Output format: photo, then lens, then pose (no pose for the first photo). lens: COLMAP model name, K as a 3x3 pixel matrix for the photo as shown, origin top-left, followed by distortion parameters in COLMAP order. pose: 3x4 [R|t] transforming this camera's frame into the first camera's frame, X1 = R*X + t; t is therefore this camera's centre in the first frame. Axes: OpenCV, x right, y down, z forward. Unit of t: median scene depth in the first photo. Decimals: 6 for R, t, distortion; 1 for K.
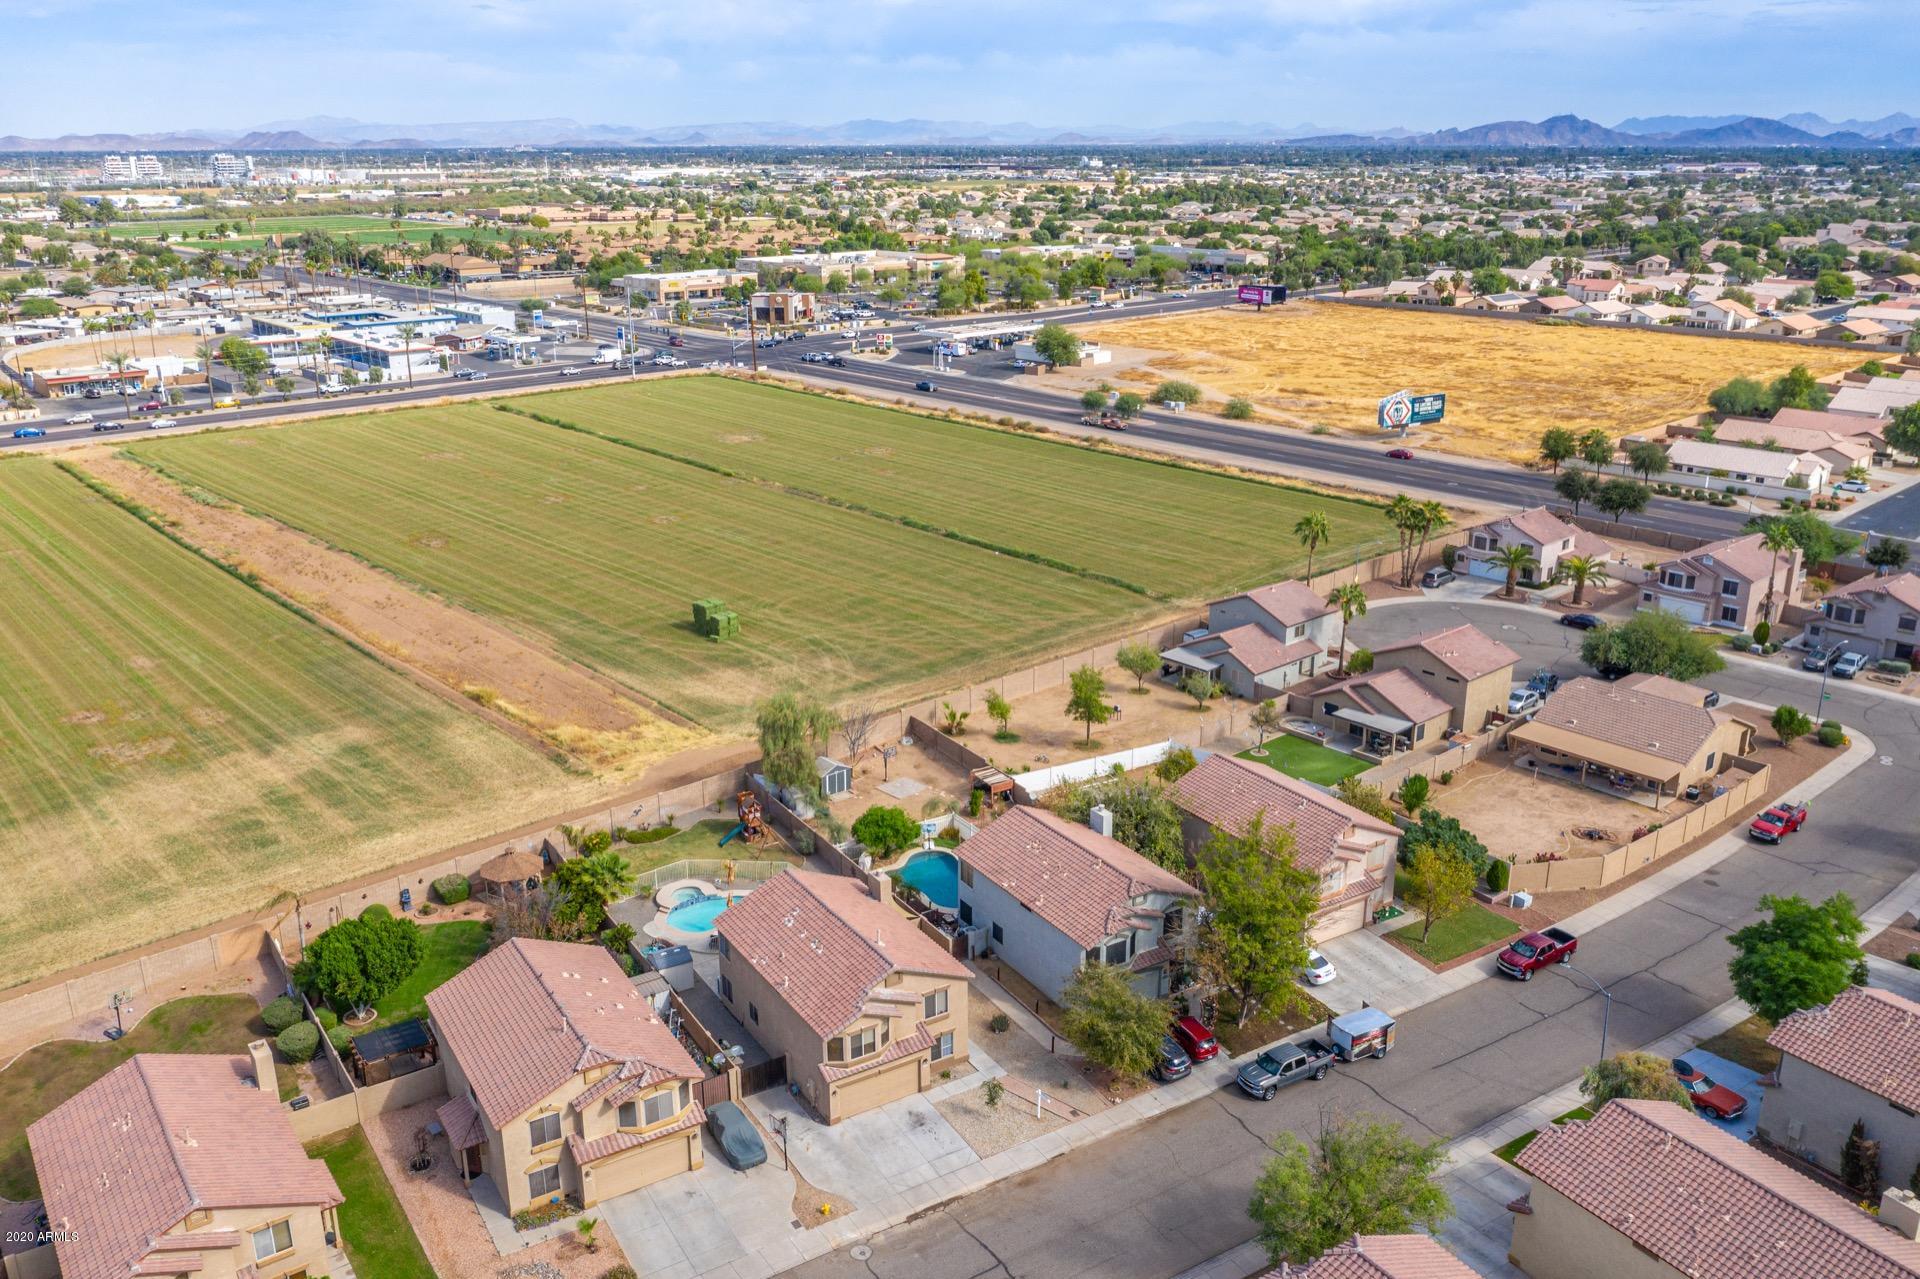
lens RADIAL K [[1509.6, 0, 964.0], [0, 1509.6, 634.4], [0, 0, 1]] dist [-0.016398, 0.009634]
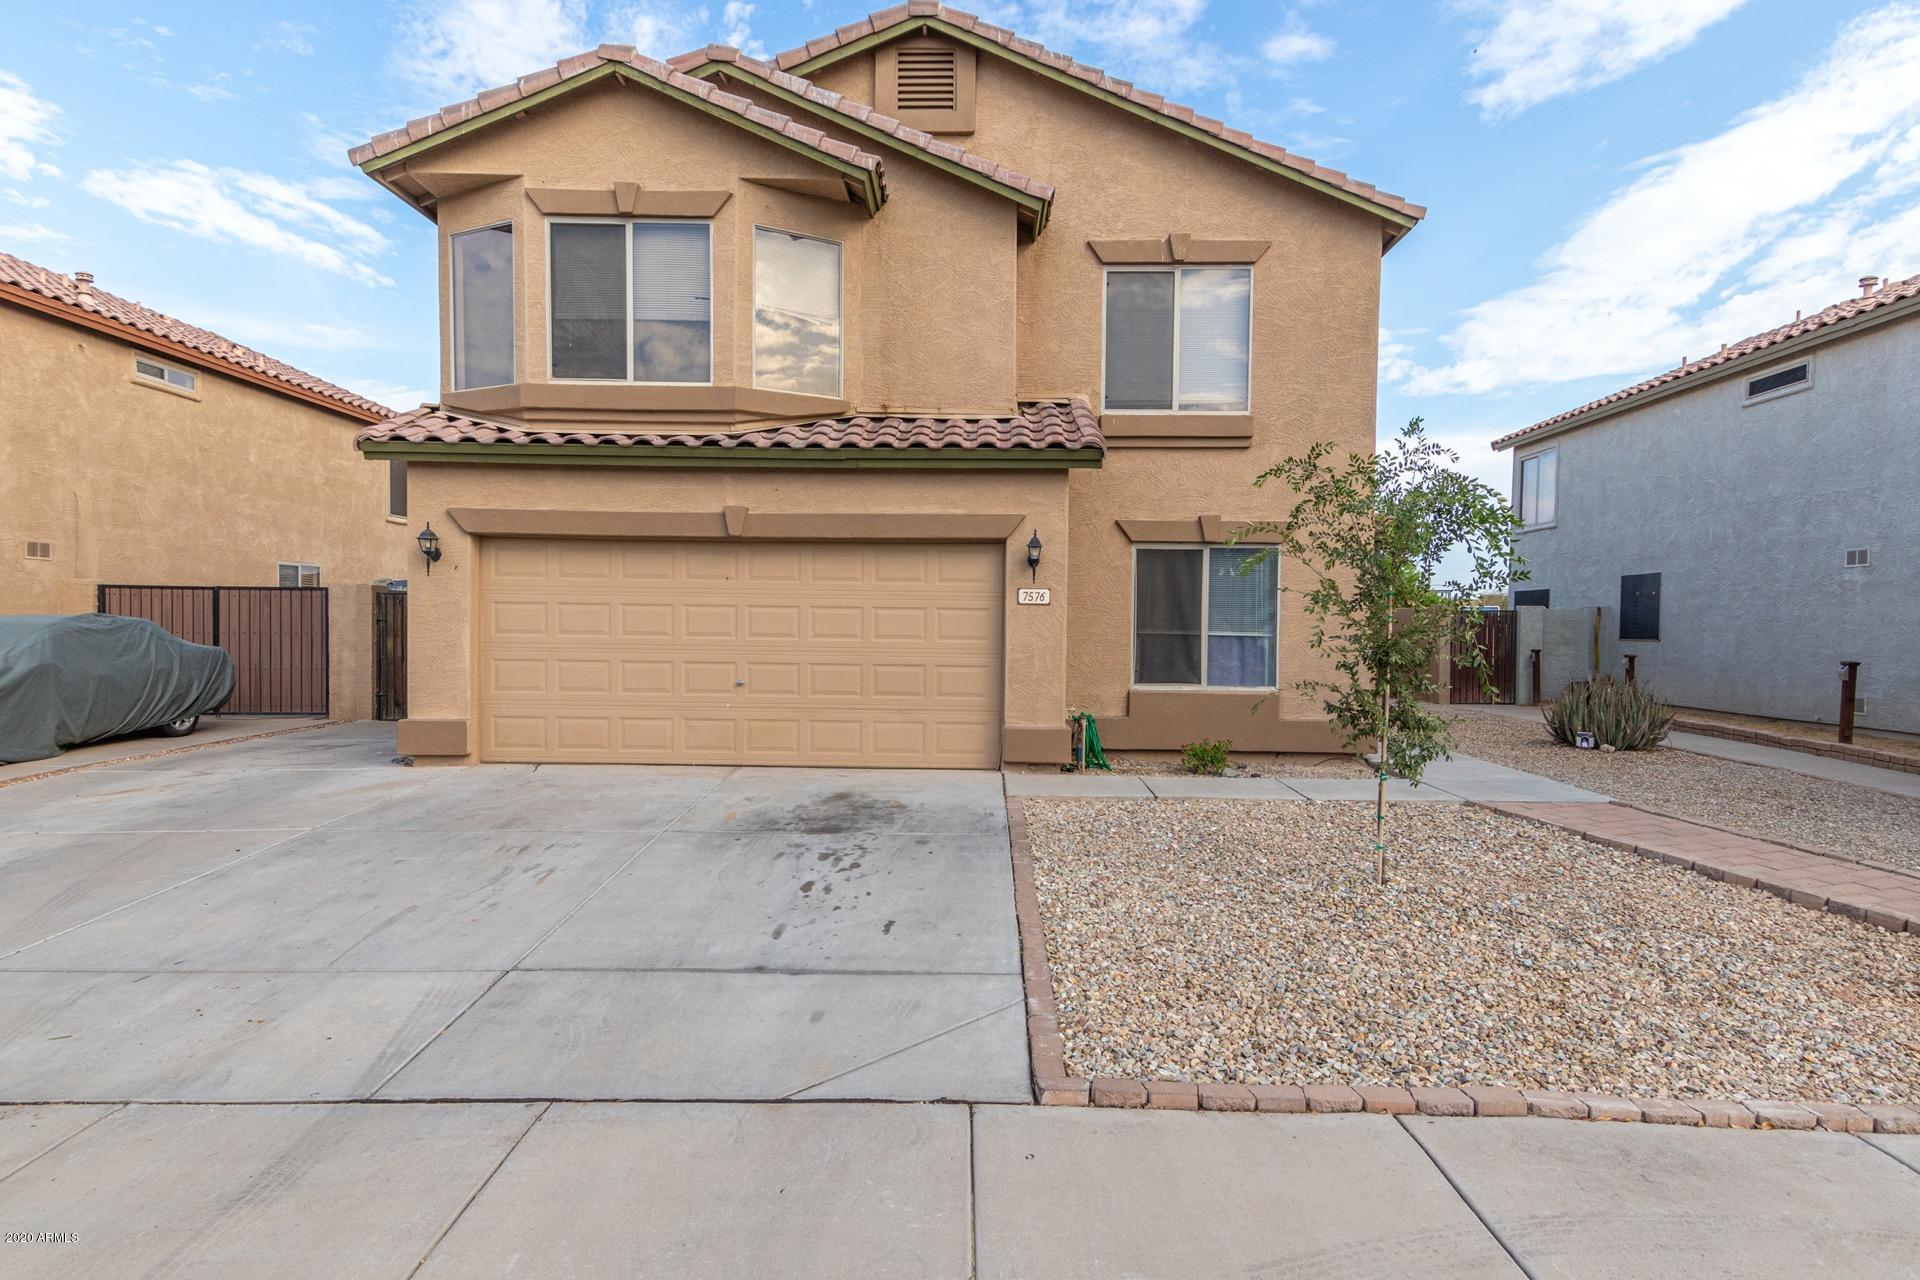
lens RADIAL K [[1094.2, 0, 964.0], [0, 1094.2, 652.3], [0, 0, 1]] dist [0.054478, 0.000758]
pose [[0.838888, 0.025181, -0.543722, 0.023521], [-0.180354, 0.955358, -0.234016, 0.216539], [0.513556, 0.294376, 0.805979, 0.603086]]
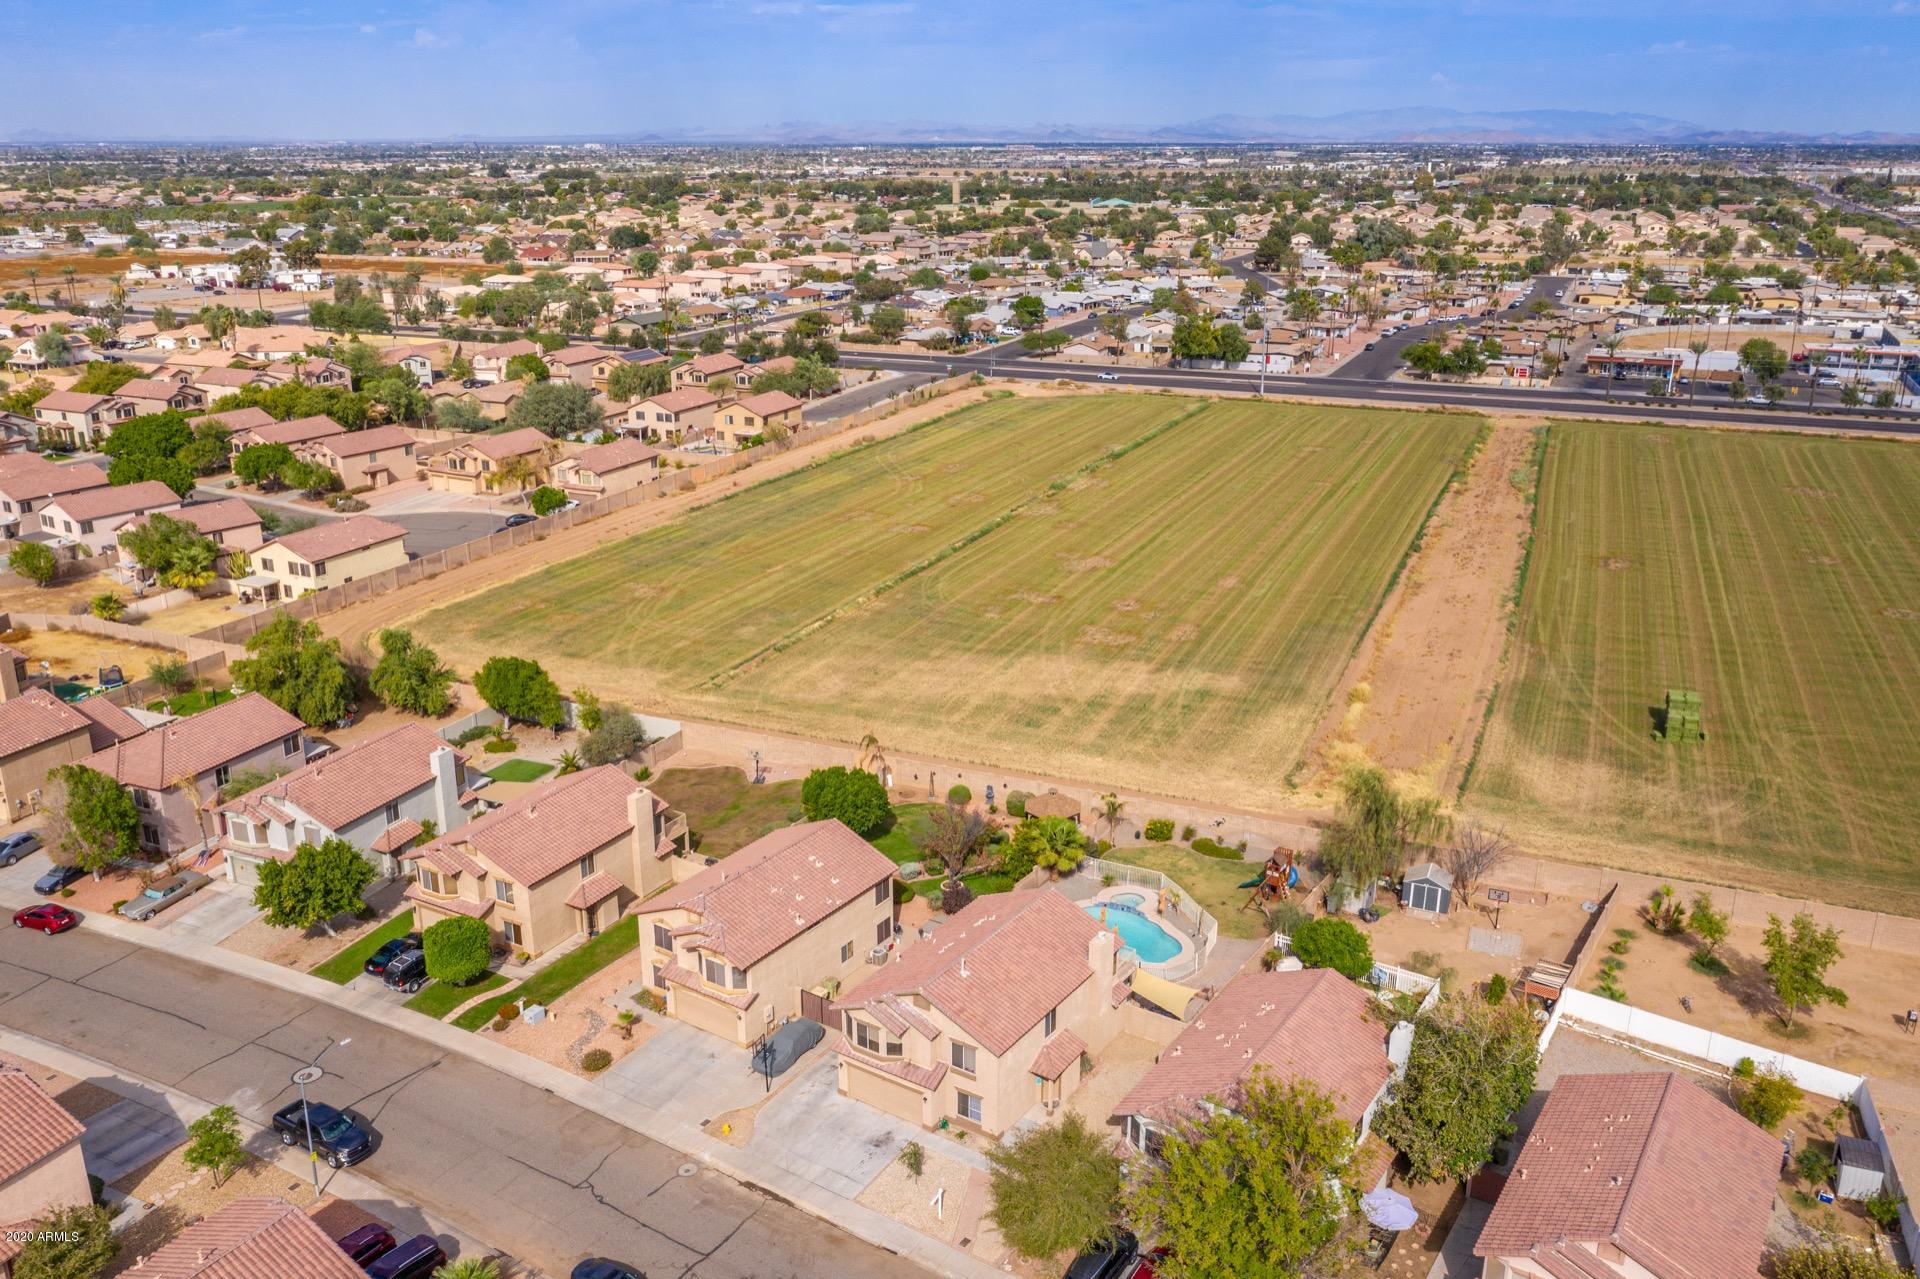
lens RADIAL K [[1509.6, 0, 963.1], [0, 1509.6, 635.3], [0, 0, 1]] dist [-0.016398, 0.009634]
pose [[0.412553, 0.284587, -0.865338, 0.488013], [-0.280422, 0.943492, 0.176597, -0.114347], [0.866697, 0.169804, 0.469045, 0.349856]]
